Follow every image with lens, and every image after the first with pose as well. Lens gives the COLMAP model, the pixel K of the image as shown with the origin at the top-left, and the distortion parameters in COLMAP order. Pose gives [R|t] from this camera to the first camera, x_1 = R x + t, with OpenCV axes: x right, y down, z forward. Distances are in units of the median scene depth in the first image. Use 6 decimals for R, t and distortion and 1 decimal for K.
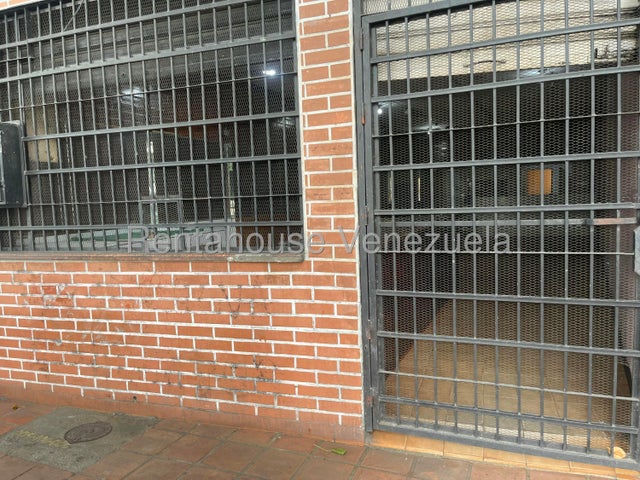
lens RADIAL K [[489.0, 0, 320.4], [0, 489.0, 239.9], [0, 0, 1]] dist [0.012507, -0.019112]
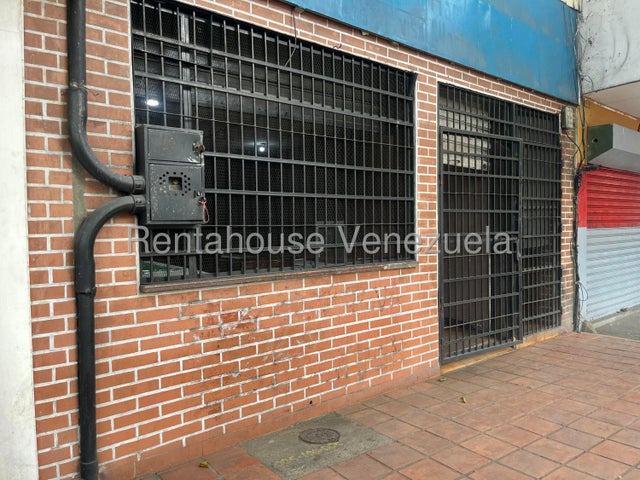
lens RADIAL K [[489.0, 0, 320.2], [0, 489.0, 239.8], [0, 0, 1]] dist [0.012507, -0.019112]
pose [[0.520902, 0.009643, 0.853562, -1.355419], [0.075818, 0.995461, -0.057515, 0.023847], [-0.850243, 0.094675, 0.517807, 0.389750]]
